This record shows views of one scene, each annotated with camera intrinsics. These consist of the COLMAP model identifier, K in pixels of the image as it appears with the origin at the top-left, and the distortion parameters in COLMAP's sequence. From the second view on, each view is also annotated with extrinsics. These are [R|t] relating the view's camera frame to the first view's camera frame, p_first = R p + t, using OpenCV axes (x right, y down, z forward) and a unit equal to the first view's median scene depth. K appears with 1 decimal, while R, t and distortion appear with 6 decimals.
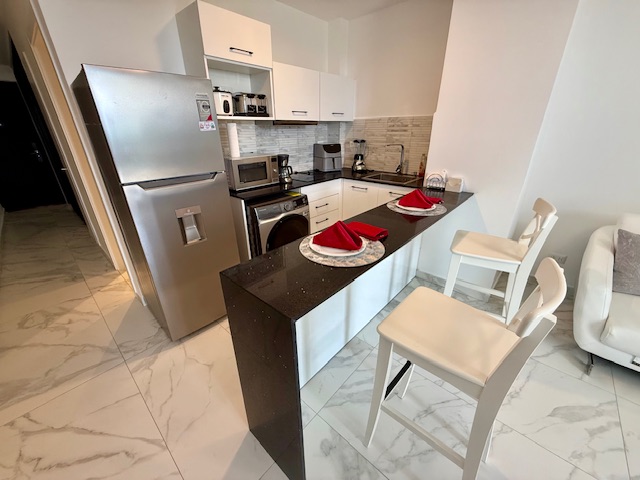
lens RADIAL K [[255.3, 0, 318.8], [0, 255.3, 239.3], [0, 0, 1]] dist [0.002779, -0.000004]
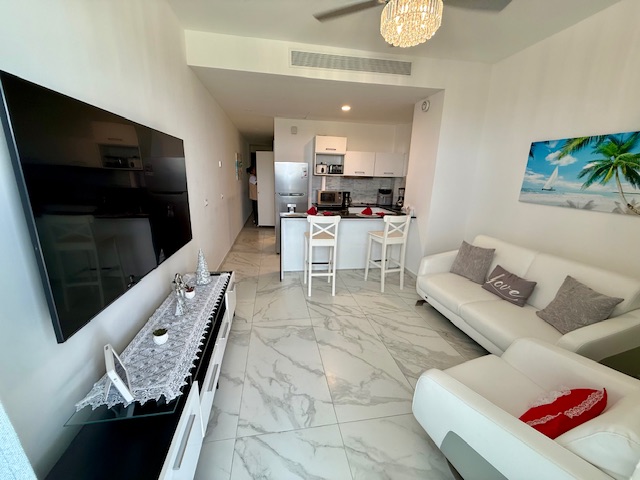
lens RADIAL K [[255.3, 0, 318.8], [0, 255.3, 239.3], [0, 0, 1]] dist [0.002779, -0.000004]
pose [[0.787898, 0.179965, -0.588922, 1.093452], [-0.276089, 0.958075, -0.076597, 0.284779], [0.550447, 0.222945, 0.804552, -0.769028]]
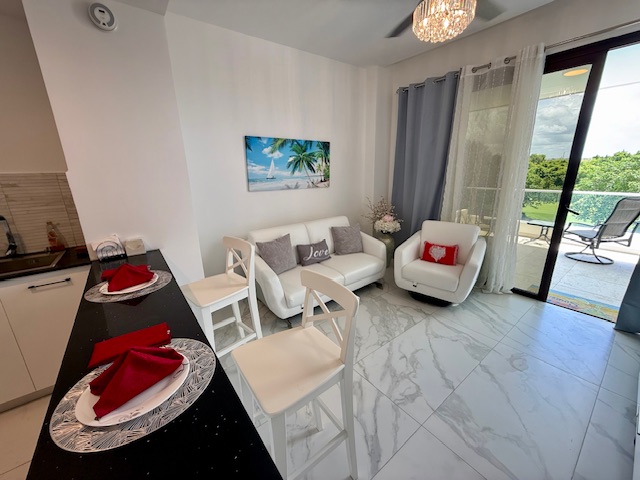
lens RADIAL K [[255.3, 0, 318.8], [0, 255.3, 239.3], [0, 0, 1]] dist [0.002779, -0.000004]
pose [[0.184394, -0.254574, 0.949311, -0.184275], [0.408202, 0.898466, 0.161650, -0.115847], [-0.894075, 0.357703, 0.269589, 0.171595]]
